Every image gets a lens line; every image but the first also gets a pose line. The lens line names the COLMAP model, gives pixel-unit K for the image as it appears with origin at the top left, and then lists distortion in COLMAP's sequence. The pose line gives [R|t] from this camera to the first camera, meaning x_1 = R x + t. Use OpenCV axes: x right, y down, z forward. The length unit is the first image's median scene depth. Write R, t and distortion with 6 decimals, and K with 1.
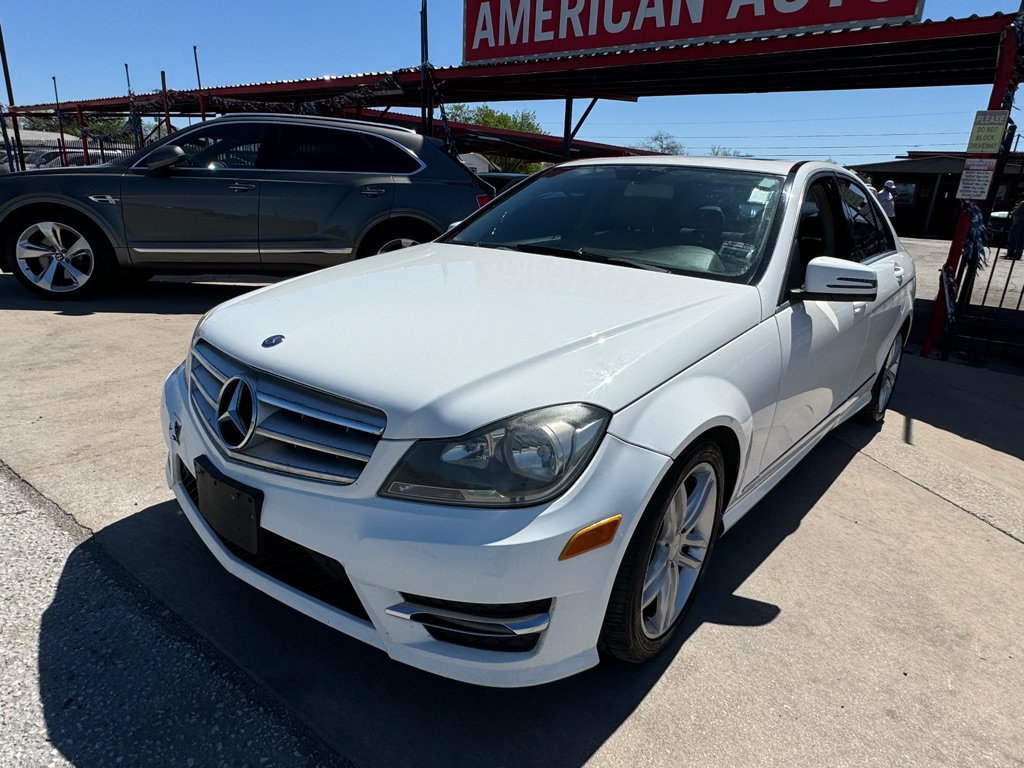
lens RADIAL K [[631.0, 0, 503.3], [0, 631.0, 378.8], [0, 0, 1]] dist [-0.003652, 0.001531]
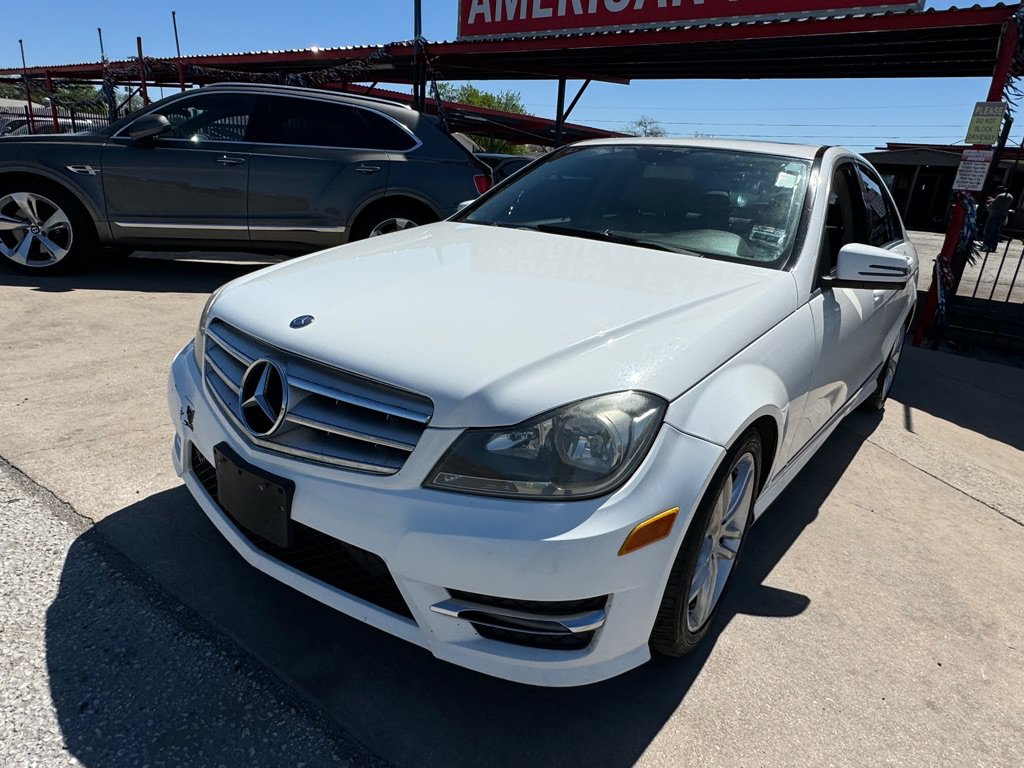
lens RADIAL K [[631.0, 0, 511.3], [0, 631.0, 379.8], [0, 0, 1]] dist [-0.003652, 0.001531]
pose [[0.998963, 0.009481, 0.044529, -0.069823], [-0.010681, 0.999584, 0.026788, -0.001333], [-0.044257, -0.027236, 0.998649, 0.035239]]
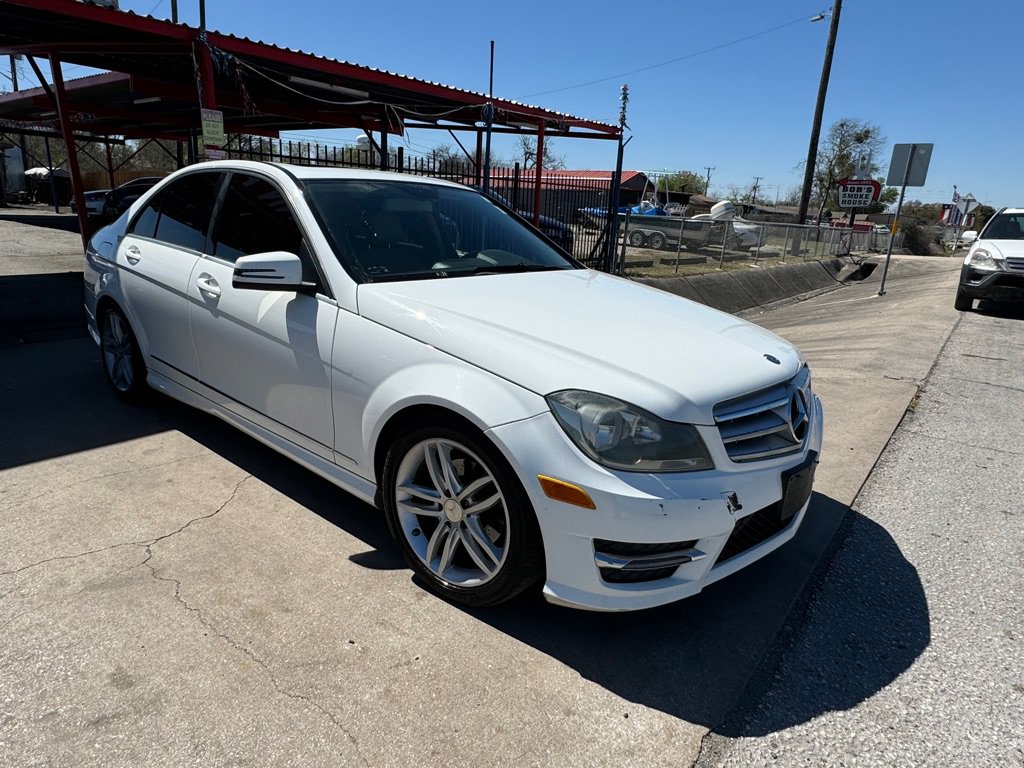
lens RADIAL K [[631.3, 0, 499.4], [0, 631.3, 381.5], [0, 0, 1]] dist [0.001301, 0.000786]
pose [[0.015628, -0.314414, 0.949157, -1.203152], [0.239965, 0.922709, 0.301702, -0.404236], [-0.970656, 0.223050, 0.089868, 1.061757]]
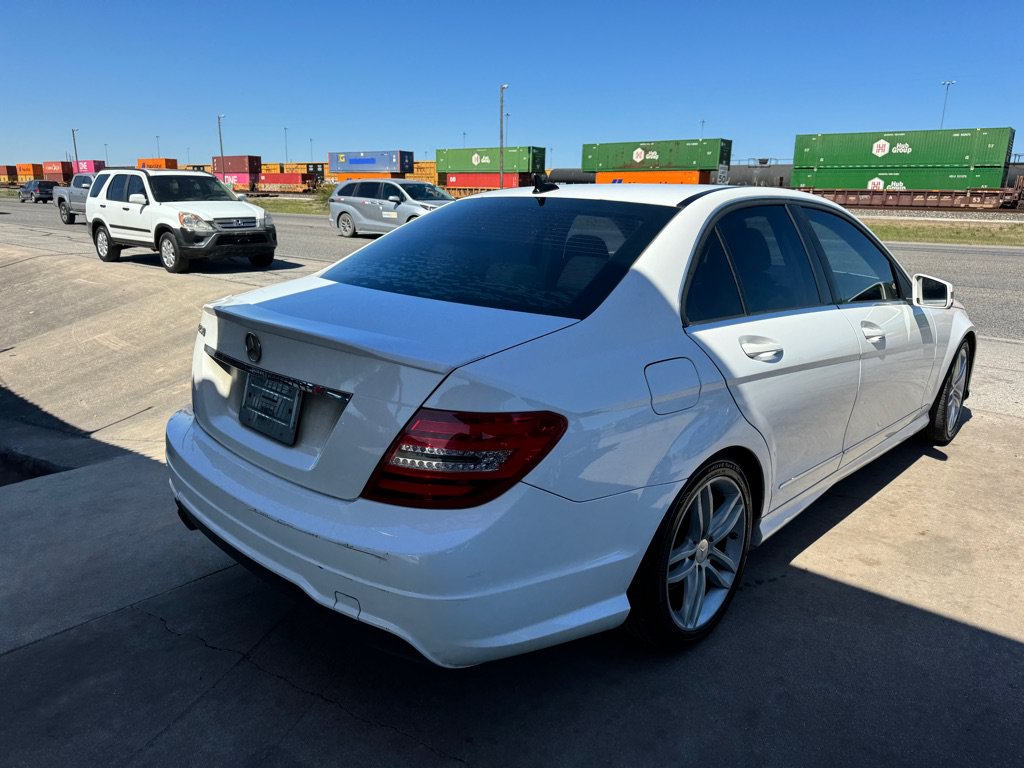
lens RADIAL K [[722.5, 0, 531.1], [0, 722.5, 379.2], [0, 0, 1]] dist [0.037237, -0.050151]
pose [[-0.996358, -0.082660, 0.020933, 0.687919], [-0.060342, 0.856954, 0.511848, -0.923296], [-0.060248, 0.508720, -0.858821, 2.972684]]
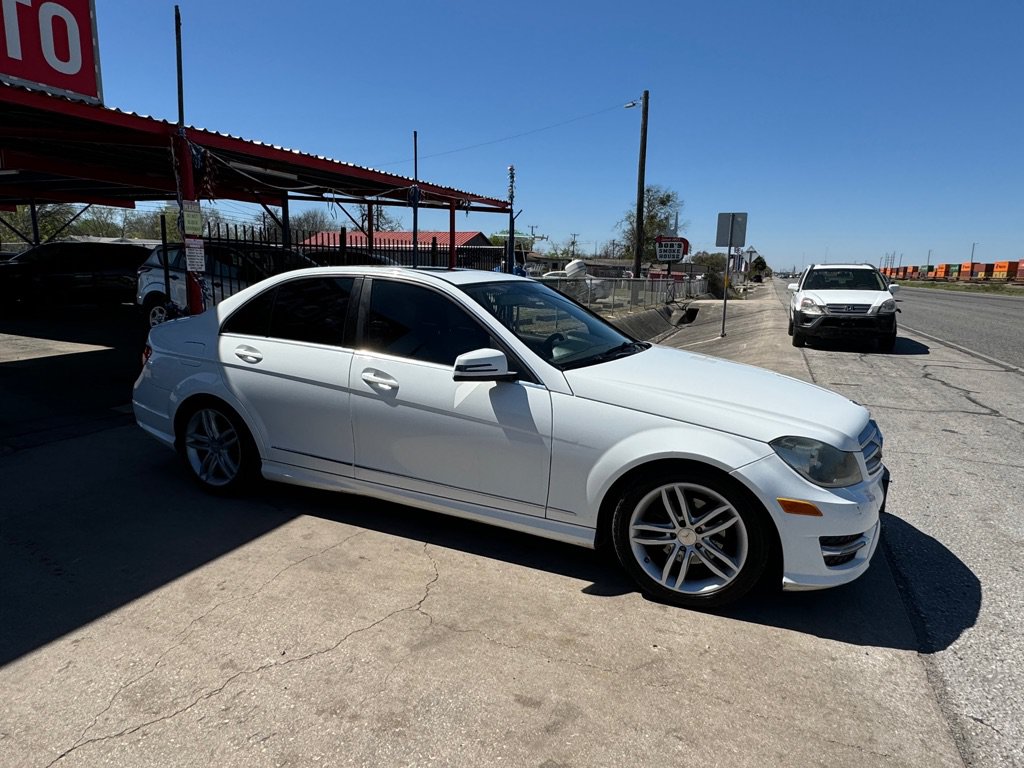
lens RADIAL K [[631.3, 0, 506.5], [0, 631.3, 376.7], [0, 0, 1]] dist [0.001301, 0.000786]
pose [[-0.255029, -0.216091, 0.942478, -1.386545], [0.245292, 0.928366, 0.279230, -0.683578], [-0.935303, 0.302394, -0.183755, 1.706030]]
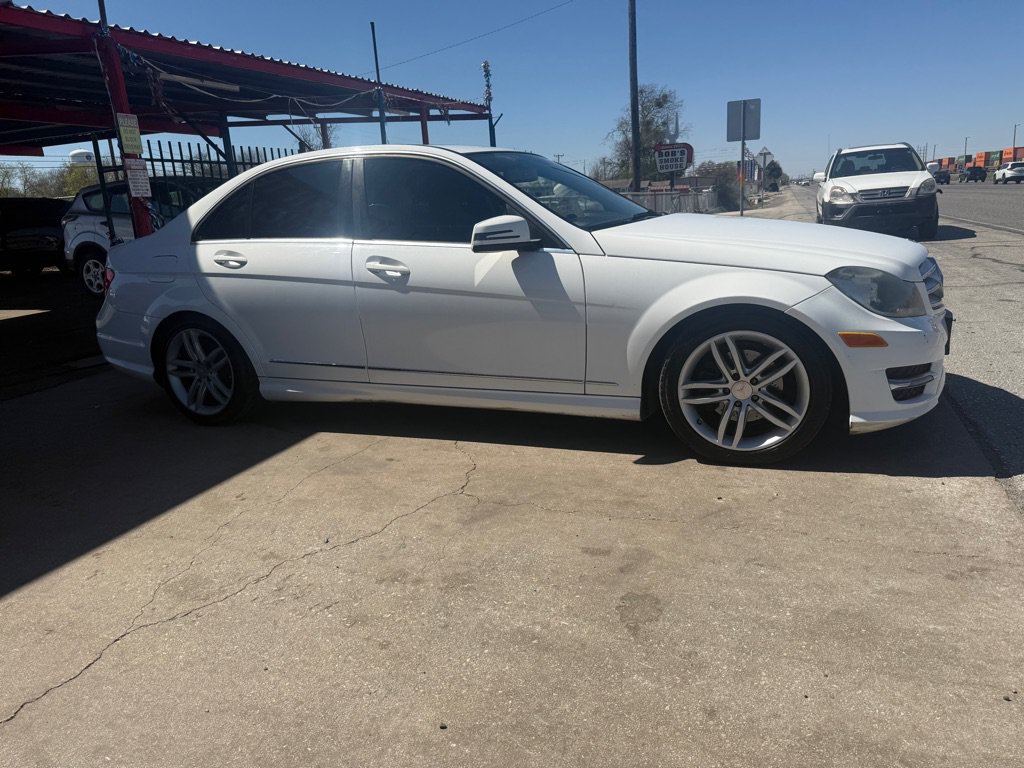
lens RADIAL K [[722.5, 0, 516.5], [0, 722.5, 376.0], [0, 0, 1]] dist [0.037237, -0.050151]
pose [[-0.302027, -0.252097, 0.919362, -1.457515], [0.321255, 0.881074, 0.347136, -0.573629], [-0.897538, 0.400194, -0.185120, 1.841967]]
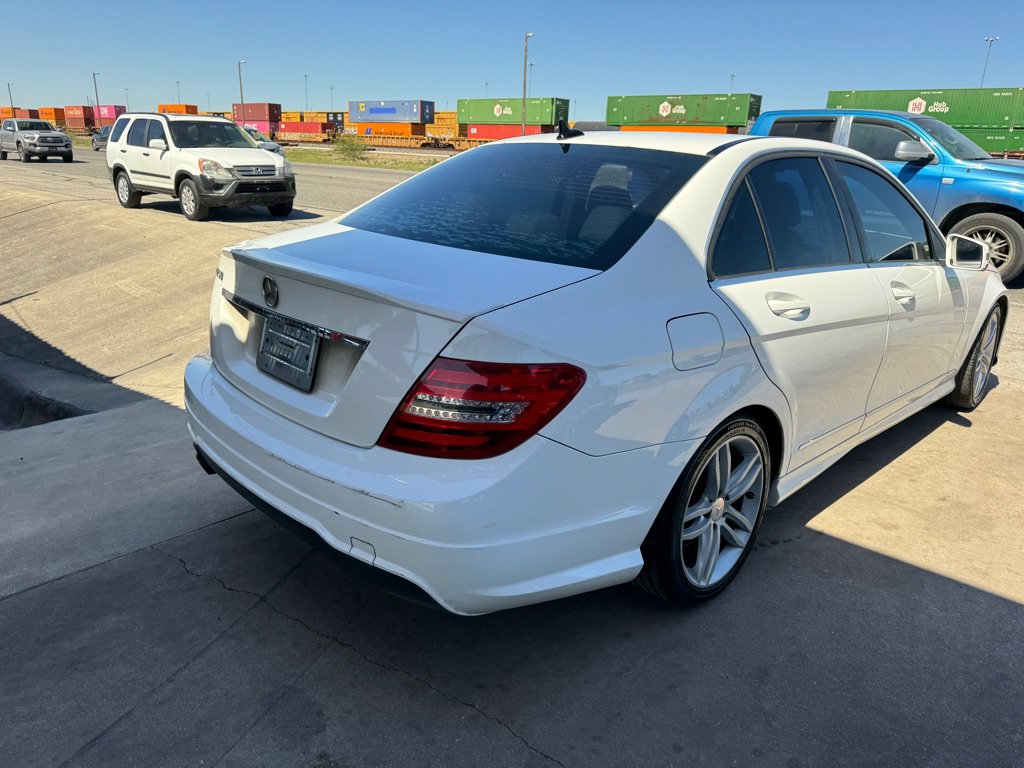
lens RADIAL K [[722.5, 0, 529.7], [0, 722.5, 378.5], [0, 0, 1]] dist [0.037237, -0.050151]
pose [[-0.993140, -0.109838, 0.040105, 0.690170], [-0.068510, 0.824531, 0.561654, -0.908176], [-0.094758, 0.555053, -0.826400, 2.963822]]
